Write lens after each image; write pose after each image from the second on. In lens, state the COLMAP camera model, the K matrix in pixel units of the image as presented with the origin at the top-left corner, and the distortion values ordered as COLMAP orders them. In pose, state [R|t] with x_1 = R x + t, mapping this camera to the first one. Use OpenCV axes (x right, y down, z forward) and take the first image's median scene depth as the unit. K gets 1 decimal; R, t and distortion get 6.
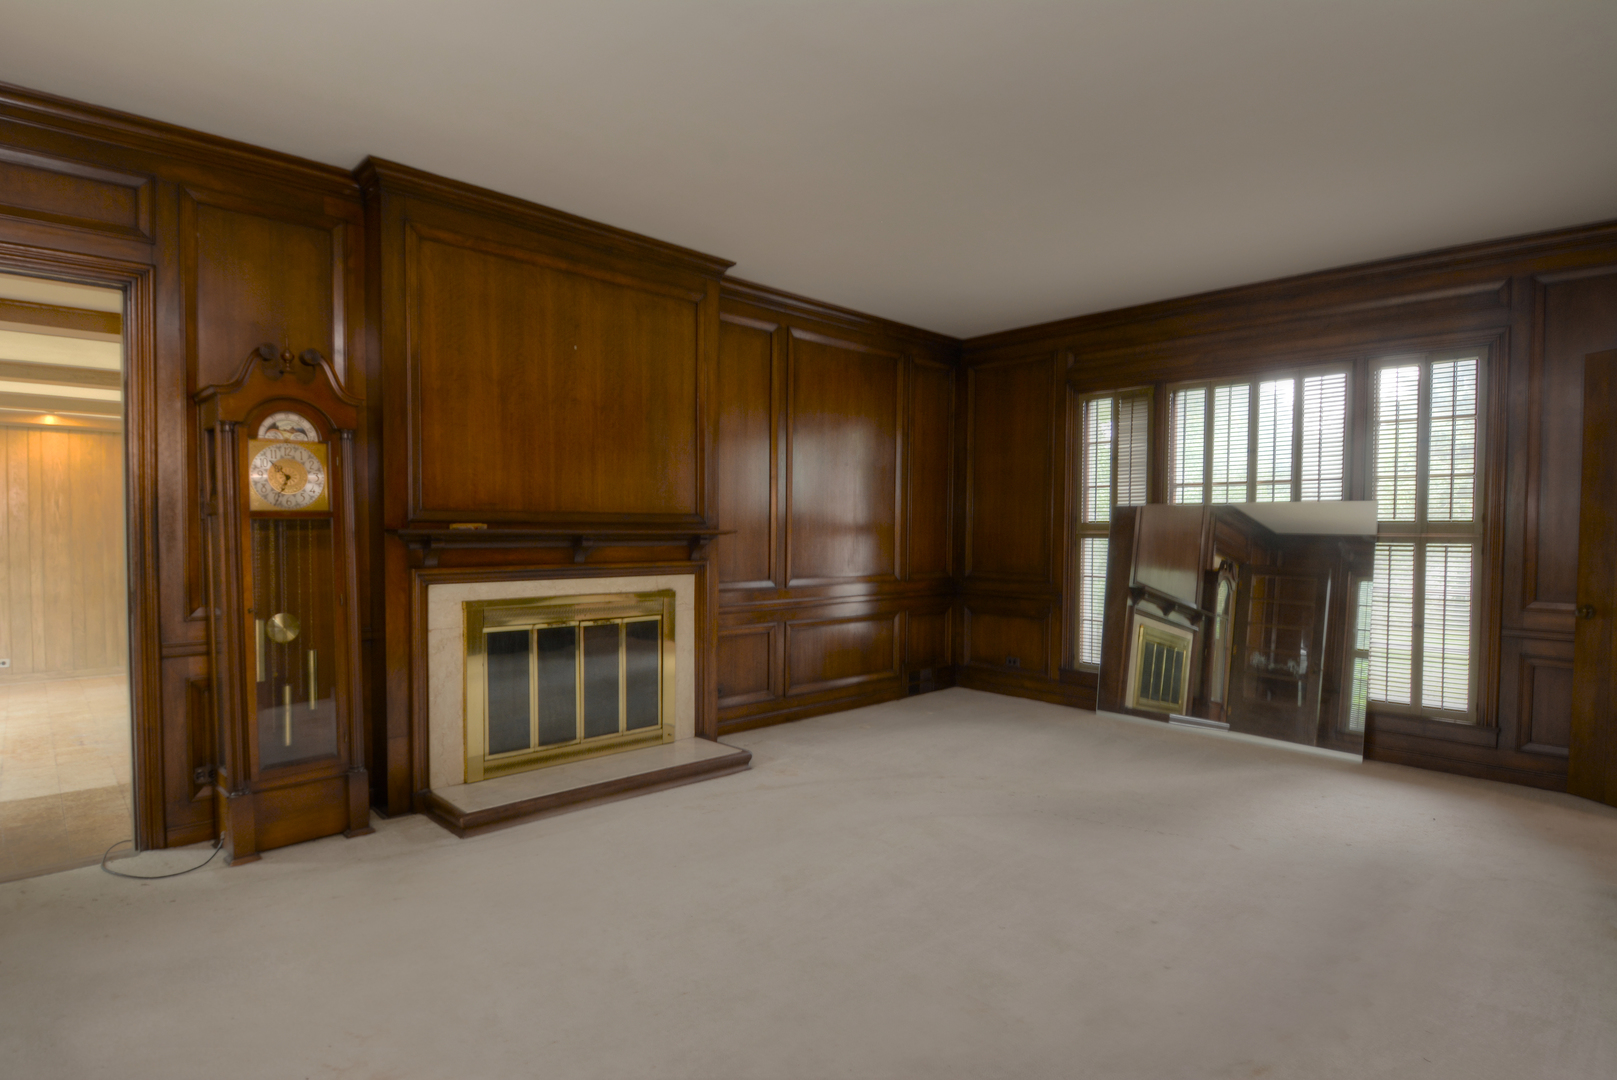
lens RADIAL K [[848.1, 0, 816.8], [0, 848.1, 543.4], [0, 0, 1]] dist [-0.003085, -0.005428]
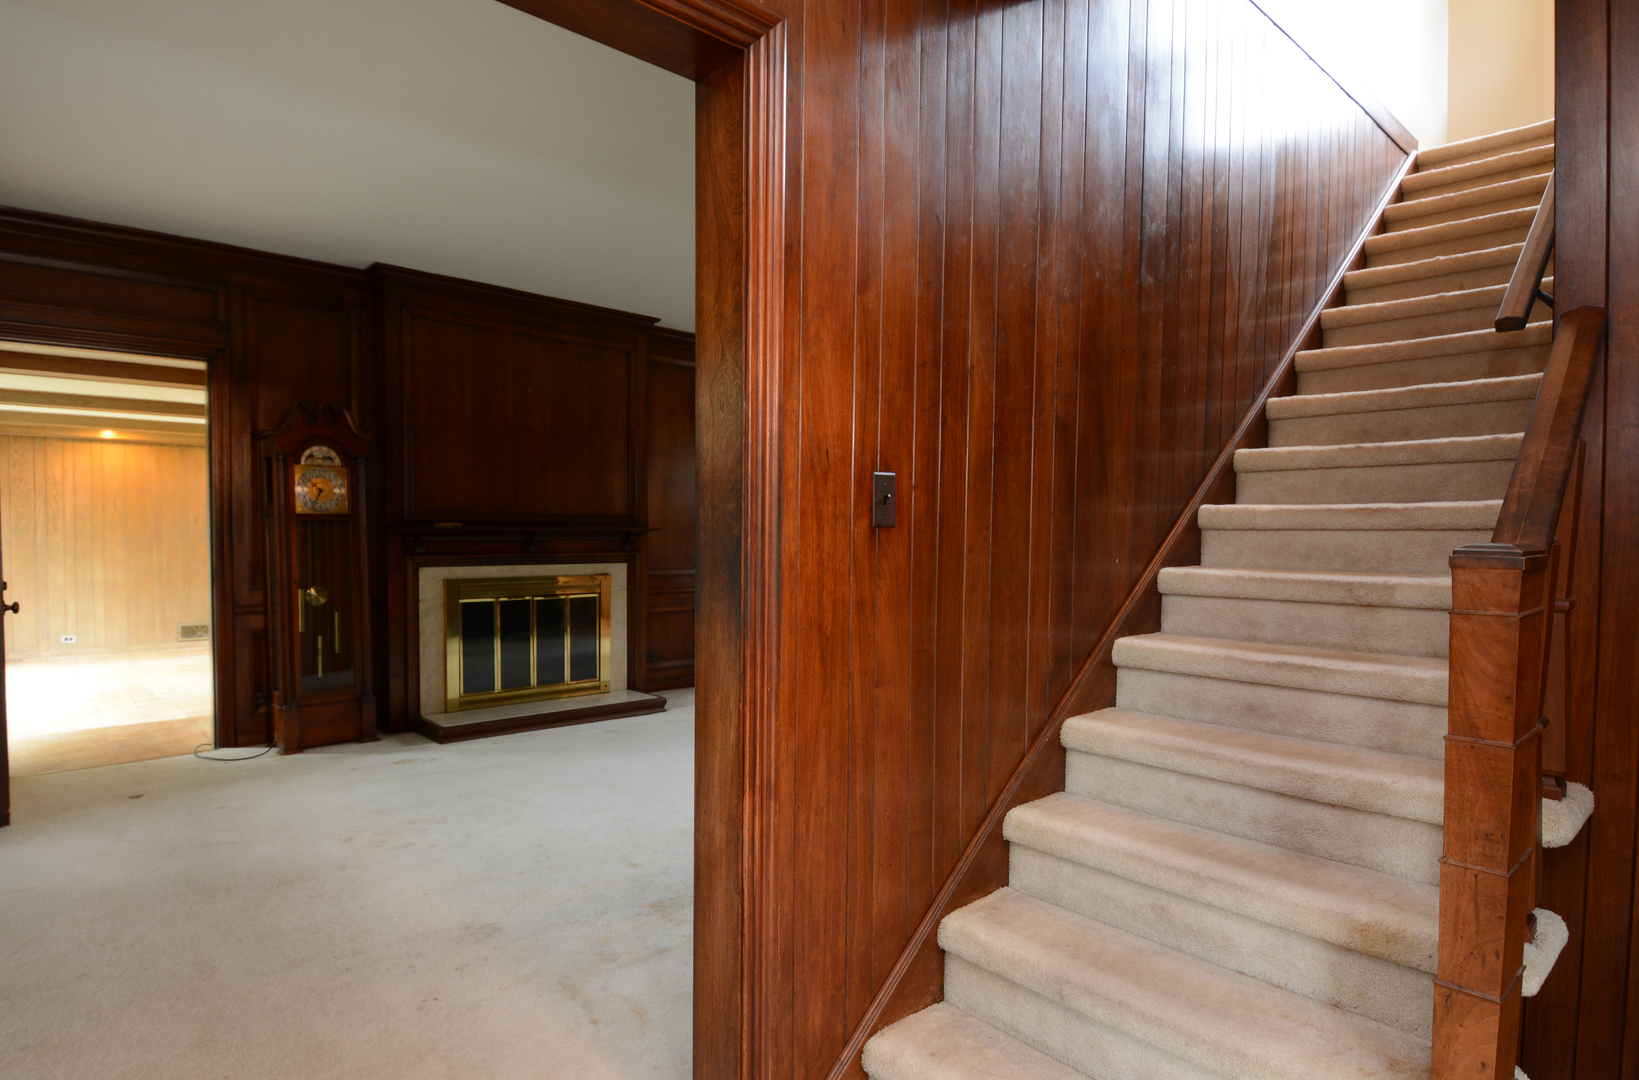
lens RADIAL K [[892.6, 0, 814.0], [0, 892.6, 548.0], [0, 0, 1]] dist [0.003341, 0.003262]
pose [[0.999422, 0.003301, -0.033821, 0.256646], [-0.003136, 0.999983, 0.004937, 0.009305], [0.033837, -0.004828, 0.999416, -0.474585]]
